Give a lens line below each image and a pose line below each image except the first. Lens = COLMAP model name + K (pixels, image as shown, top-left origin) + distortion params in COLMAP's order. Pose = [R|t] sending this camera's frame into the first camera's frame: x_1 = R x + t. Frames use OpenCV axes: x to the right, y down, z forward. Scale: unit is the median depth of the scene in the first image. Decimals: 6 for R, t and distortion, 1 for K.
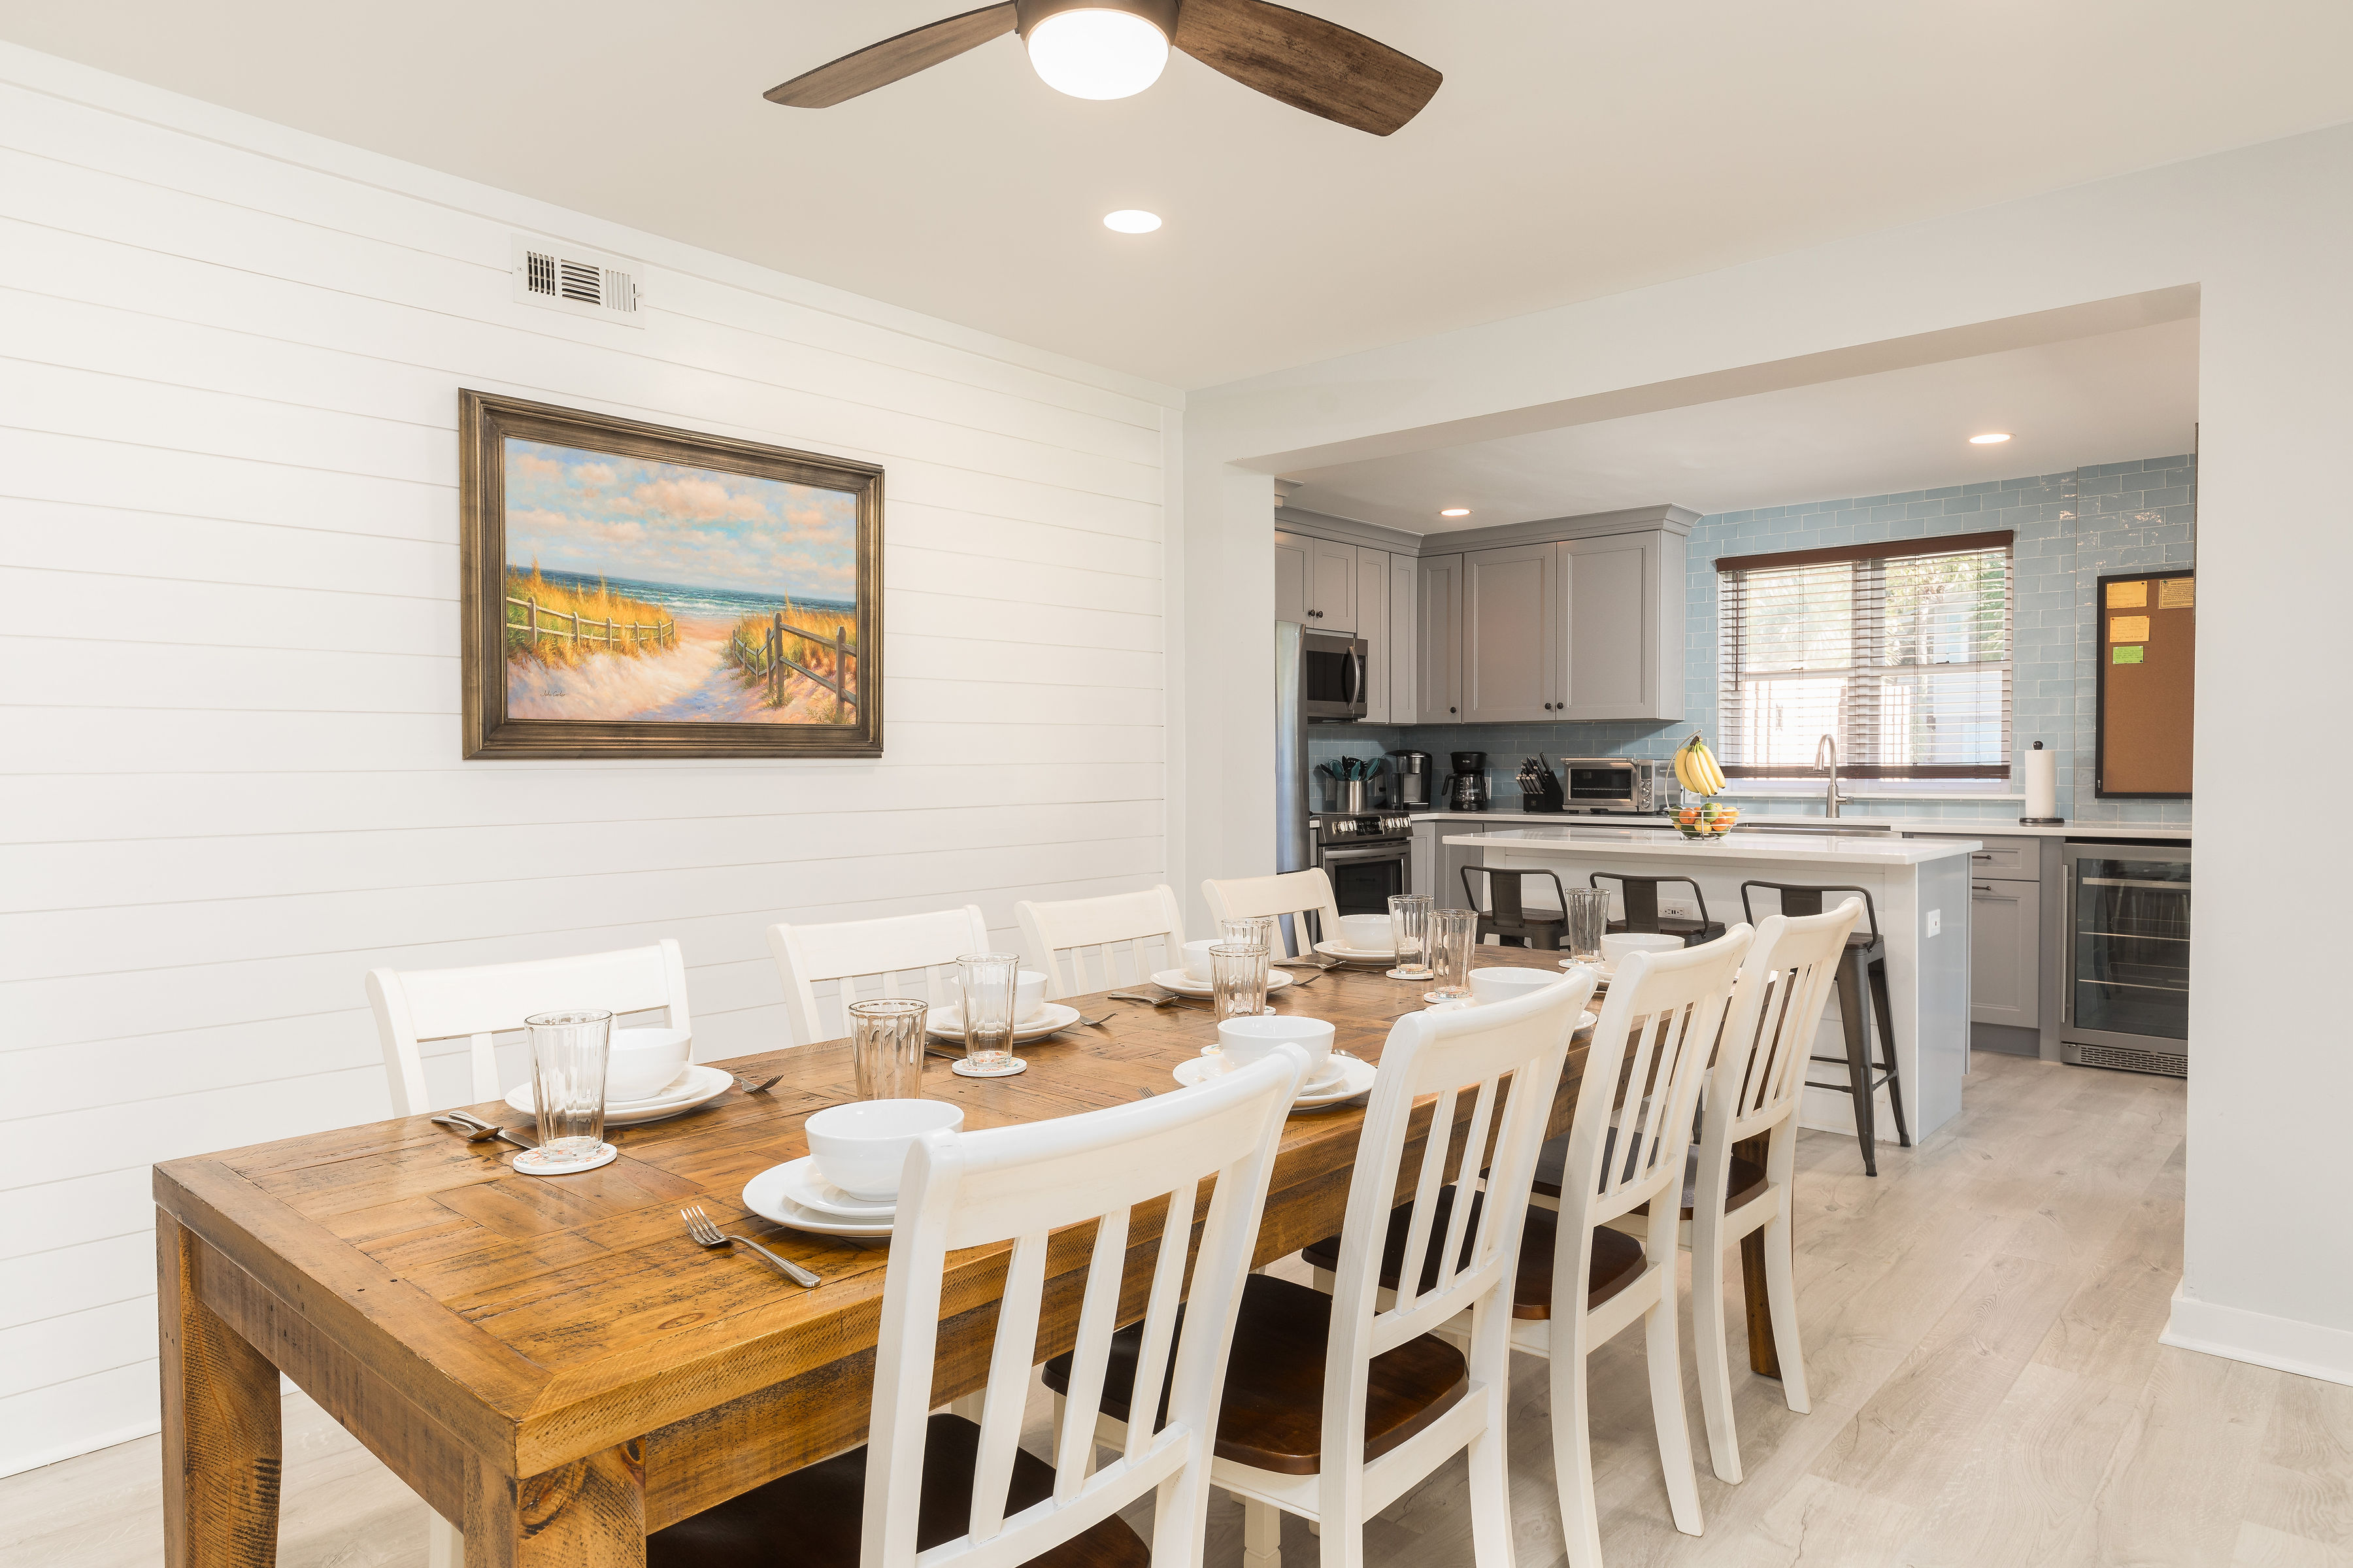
lens RADIAL K [[1429.4, 0, 1168.4], [0, 1429.4, 789.8], [0, 0, 1]] dist [0.002260, 0.002261]
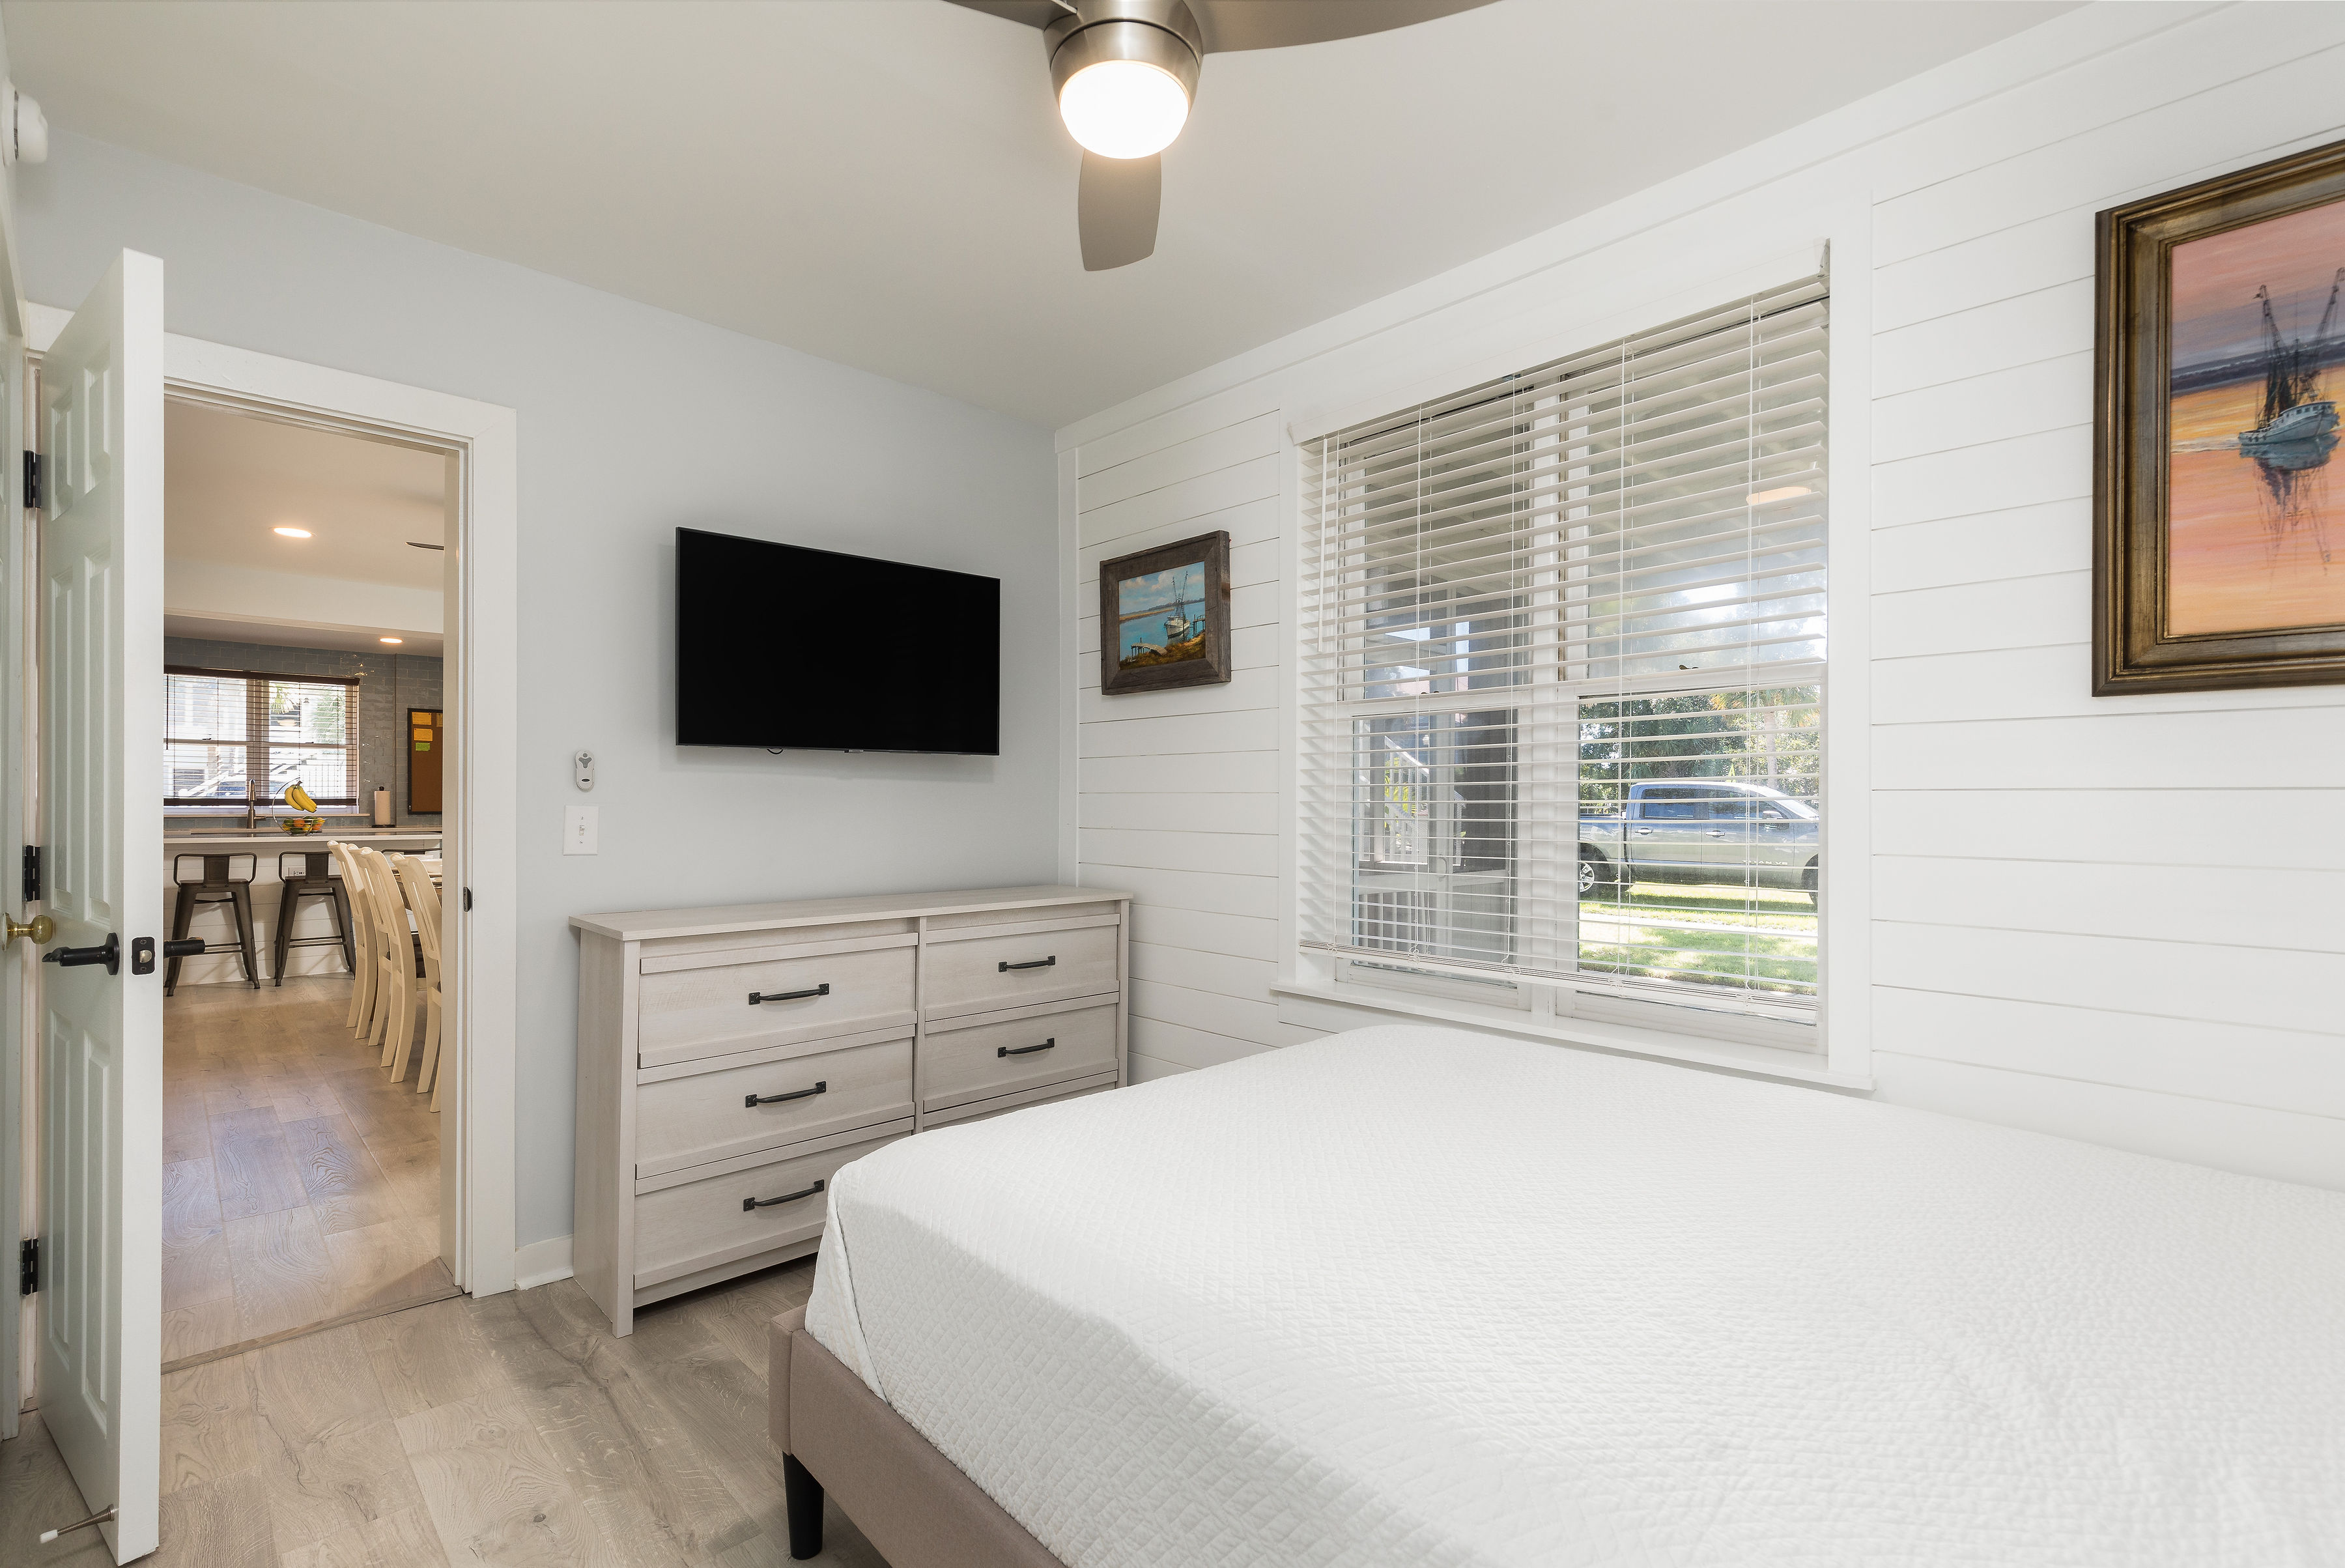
lens RADIAL K [[1085.7, 0, 1170.5], [0, 1085.7, 796.0], [0, 0, 1]] dist [0.004892, 0.000775]
pose [[0.080831, 0.010189, 0.996676, -0.753176], [0.019548, 0.999739, -0.011805, 0.017220], [-0.996536, 0.020438, 0.080611, -0.208059]]
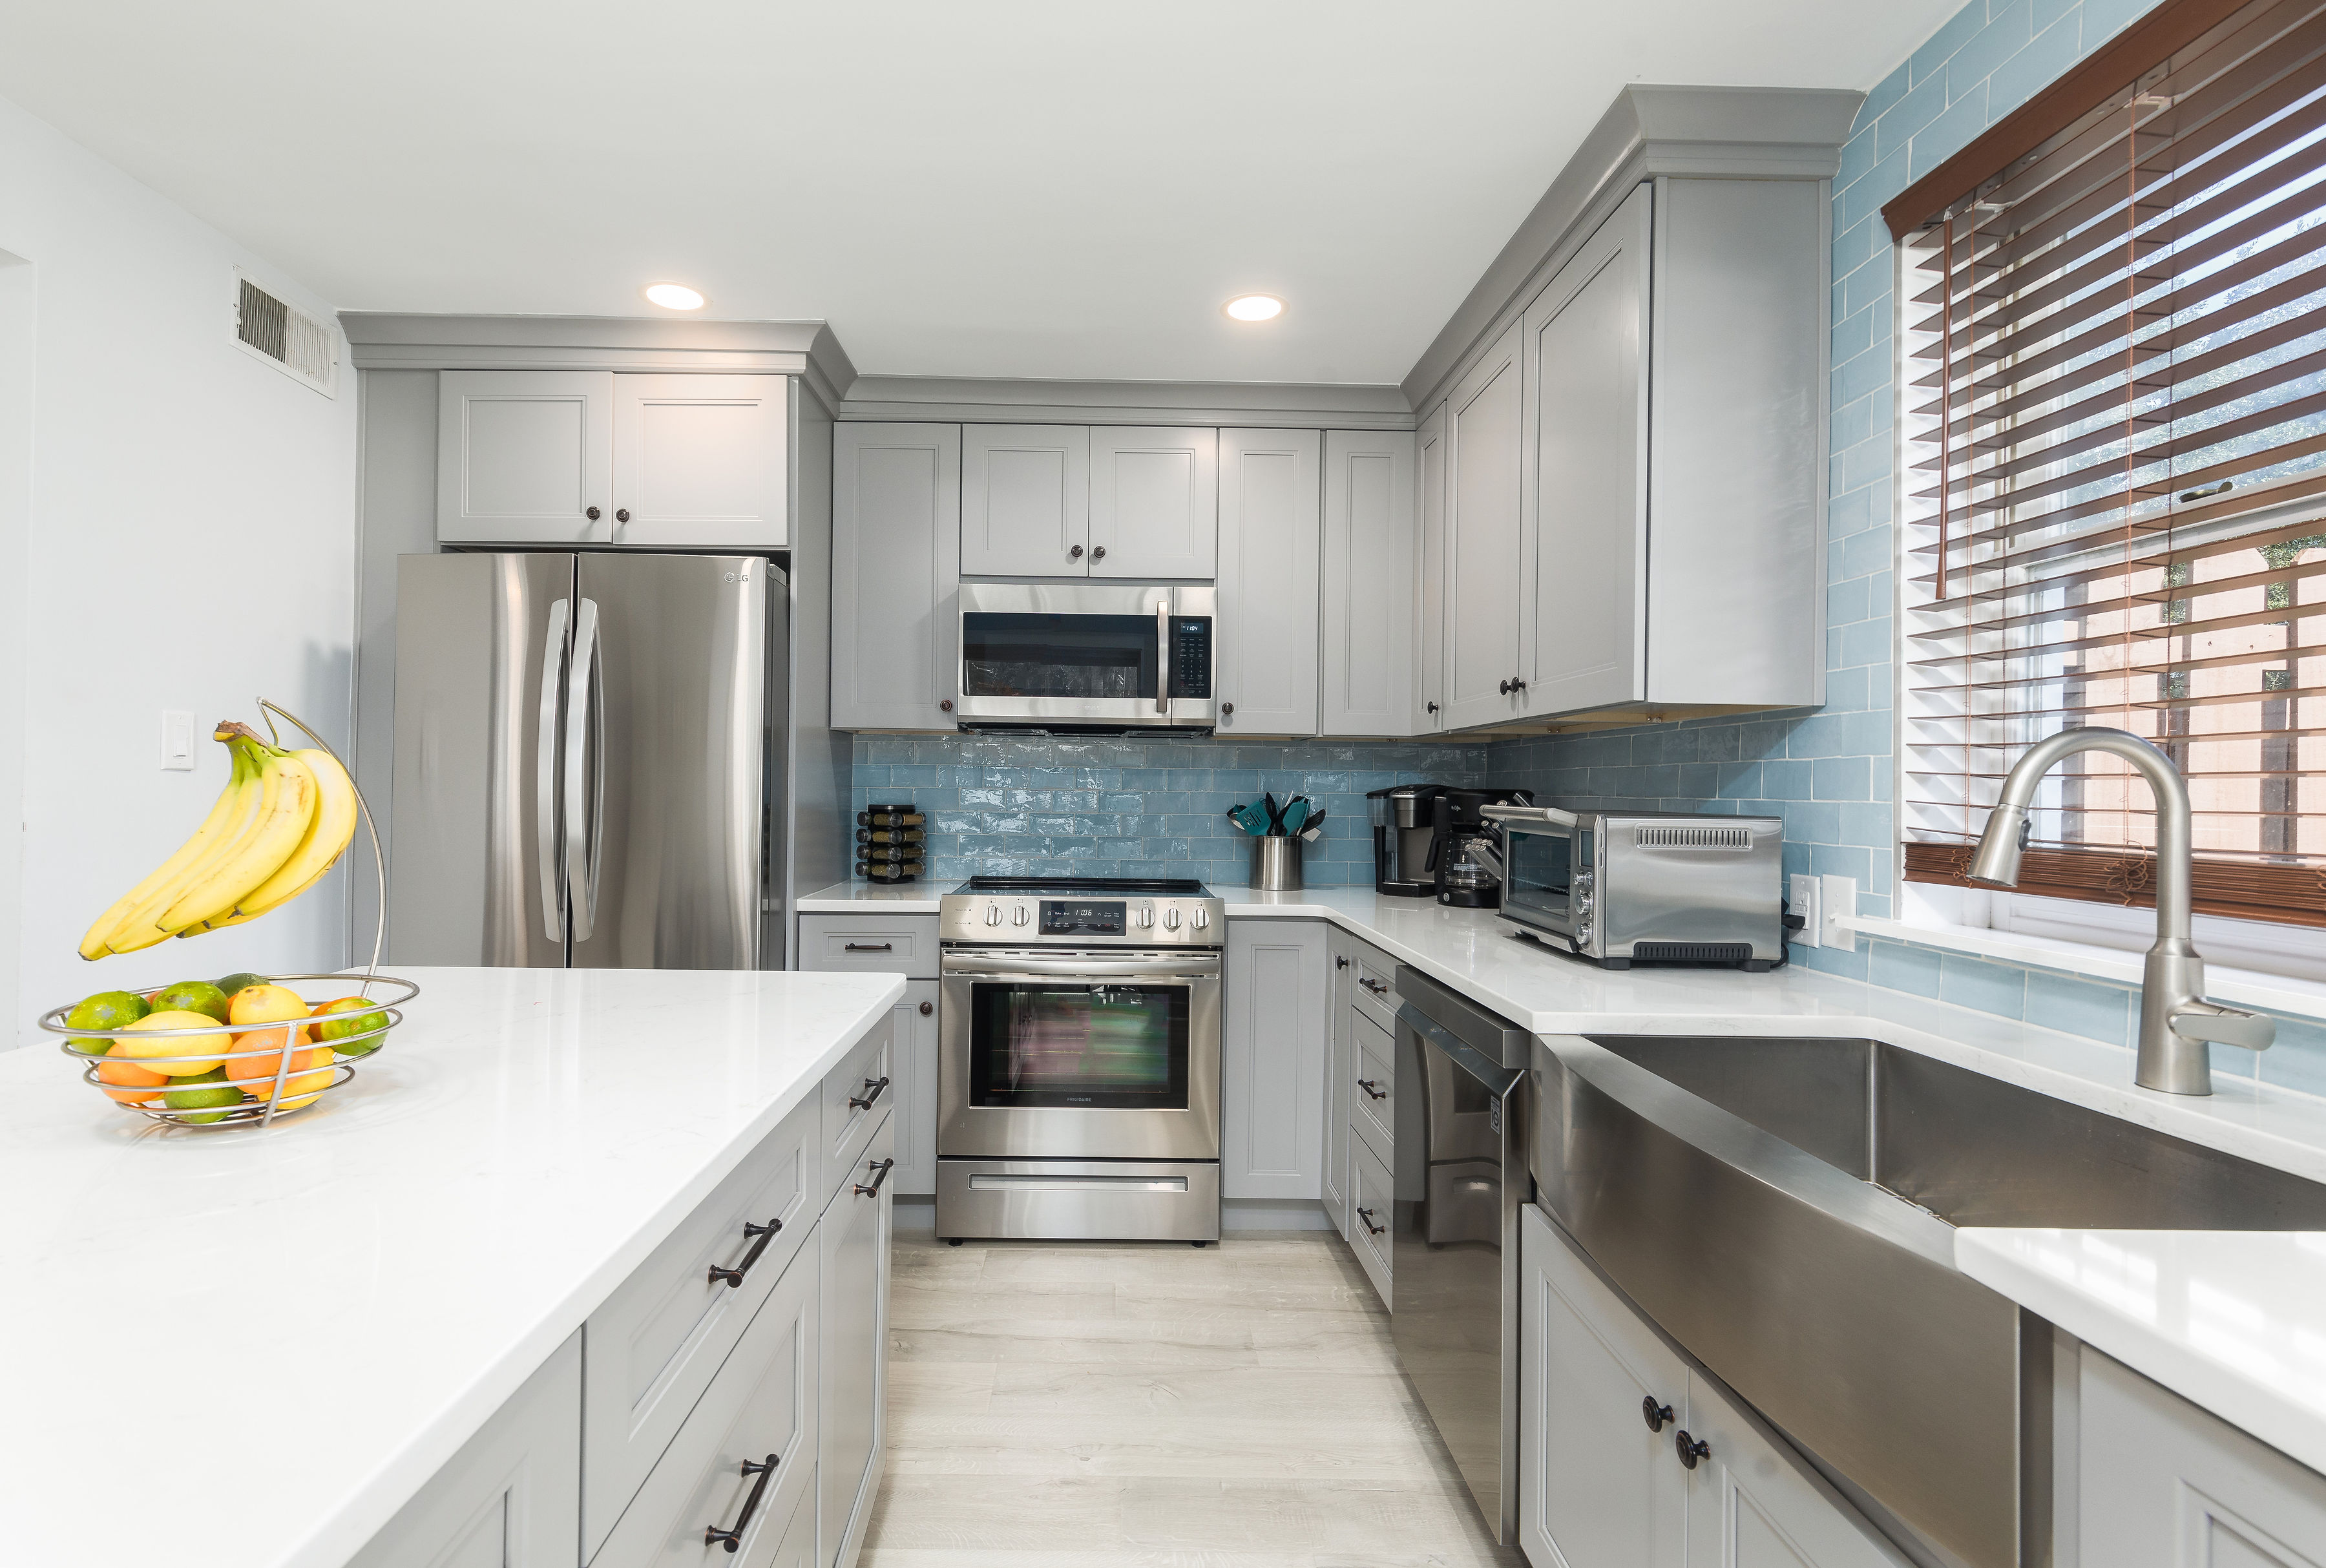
lens RADIAL K [[1123.8, 0, 1098.9], [0, 1123.8, 780.5], [0, 0, 1]] dist [0.028941, 0.000120]
pose [[0.671774, 0.010129, -0.740687, 0.485065], [-0.033172, 0.999315, -0.016419, -0.021559], [0.740013, 0.035600, 0.671649, 0.741696]]
